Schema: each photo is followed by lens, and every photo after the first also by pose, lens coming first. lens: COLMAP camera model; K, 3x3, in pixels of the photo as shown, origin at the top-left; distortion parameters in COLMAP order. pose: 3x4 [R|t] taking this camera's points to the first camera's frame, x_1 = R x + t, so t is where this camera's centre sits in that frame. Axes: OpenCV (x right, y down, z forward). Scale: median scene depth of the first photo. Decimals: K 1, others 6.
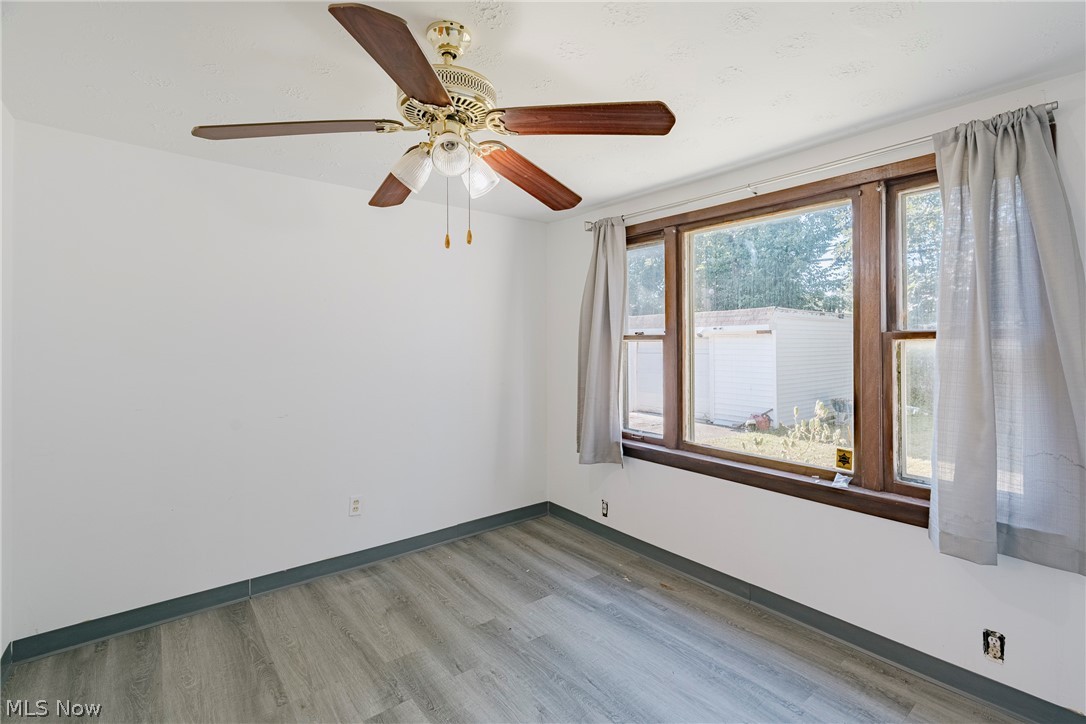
lens RADIAL K [[499.7, 0, 557.3], [0, 499.7, 344.8], [0, 0, 1]] dist [0.001460, 0.000378]
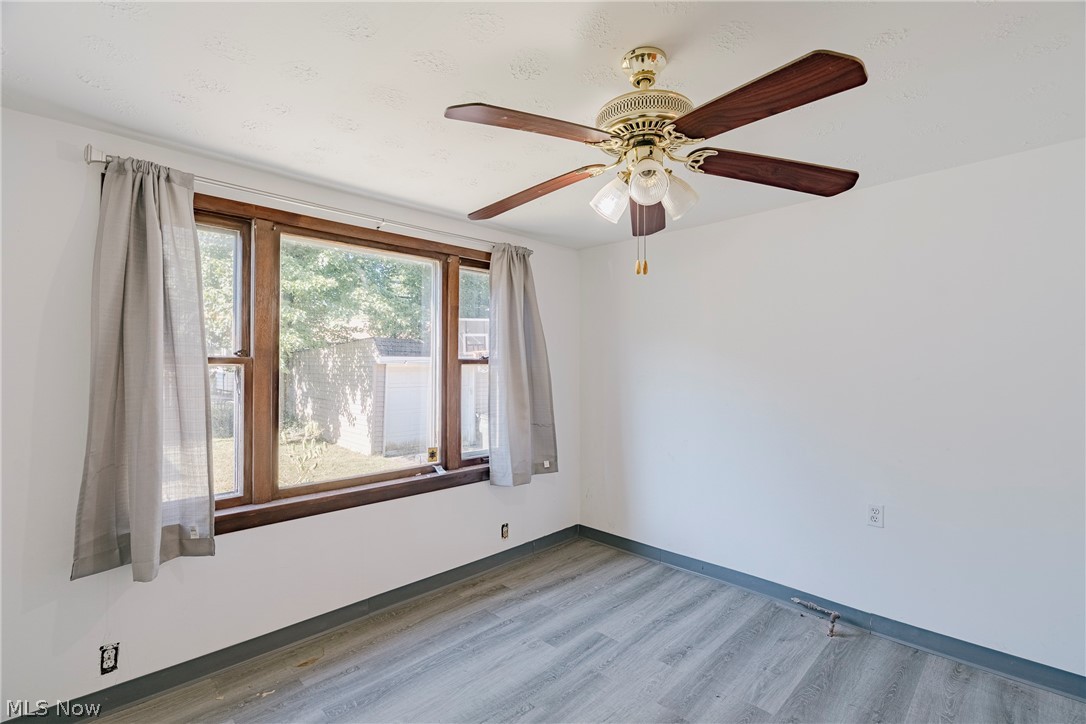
lens RADIAL K [[496.2, 0, 546.2], [0, 496.2, 360.4], [0, 0, 1]] dist [-0.006142, 0.000808]
pose [[-0.100229, -0.000404, 0.994964, -0.705931], [-0.003270, 0.999995, 0.000077, -0.020813], [-0.994959, -0.003246, -0.100230, 0.763765]]
